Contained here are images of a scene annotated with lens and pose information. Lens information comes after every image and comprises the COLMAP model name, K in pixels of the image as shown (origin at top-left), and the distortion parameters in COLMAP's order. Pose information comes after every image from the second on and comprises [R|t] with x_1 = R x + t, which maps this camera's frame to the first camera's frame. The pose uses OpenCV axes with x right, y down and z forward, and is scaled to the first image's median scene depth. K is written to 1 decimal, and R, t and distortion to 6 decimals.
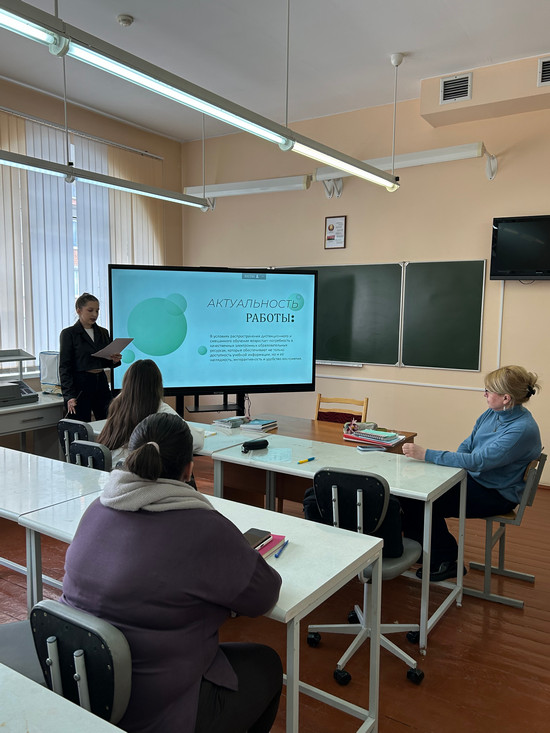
lens RADIAL K [[606.4, 0, 272.1], [0, 606.4, 372.8], [0, 0, 1]] dist [0.033948, -0.016649]
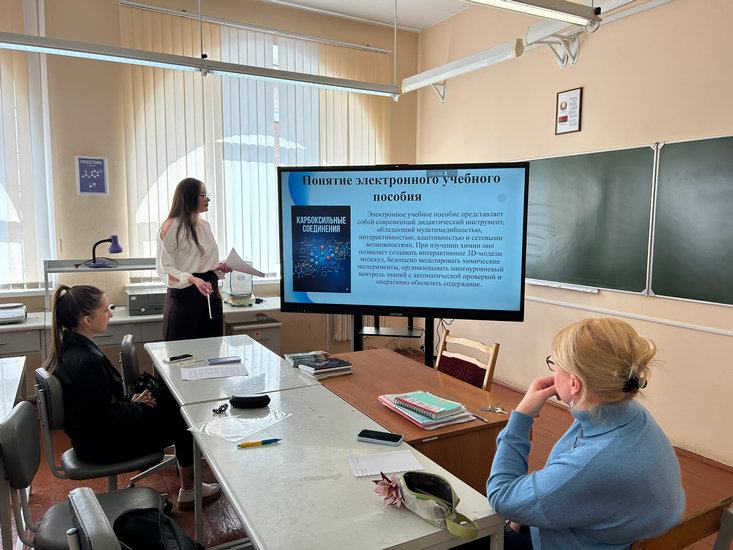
lens RADIAL K [[562.2, 0, 369.2], [0, 562.2, 270.2], [0, 0, 1]] dist [0.047994, -0.017612]
pose [[0.881248, 0.036926, -0.471209, 0.249087], [-0.046850, 0.998858, -0.009343, -0.019772], [0.470326, 0.030310, 0.881972, 0.305065]]
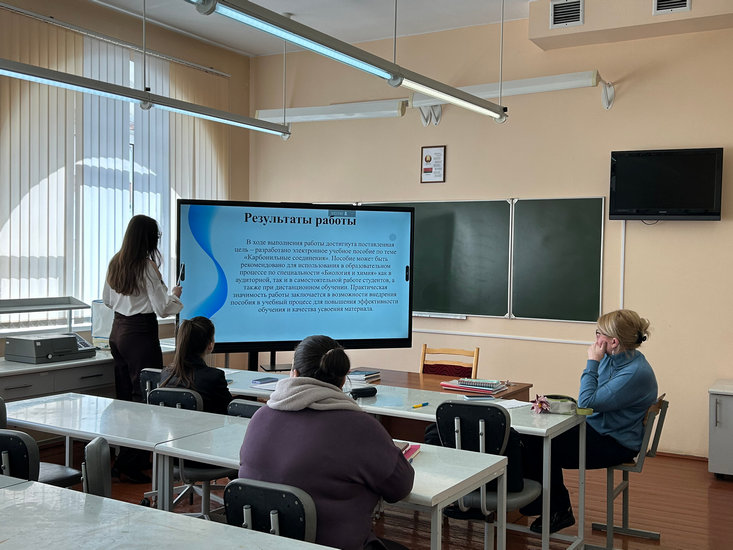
lens RADIAL K [[837.8, 0, 365.9], [0, 837.8, 273.6], [0, 0, 1]] dist [0.053565, 0.000000]
pose [[0.998854, 0.003263, 0.047752, -0.053890], [0.000843, 0.996320, -0.085712, 0.029954], [-0.047856, 0.085654, 0.995175, -0.191622]]
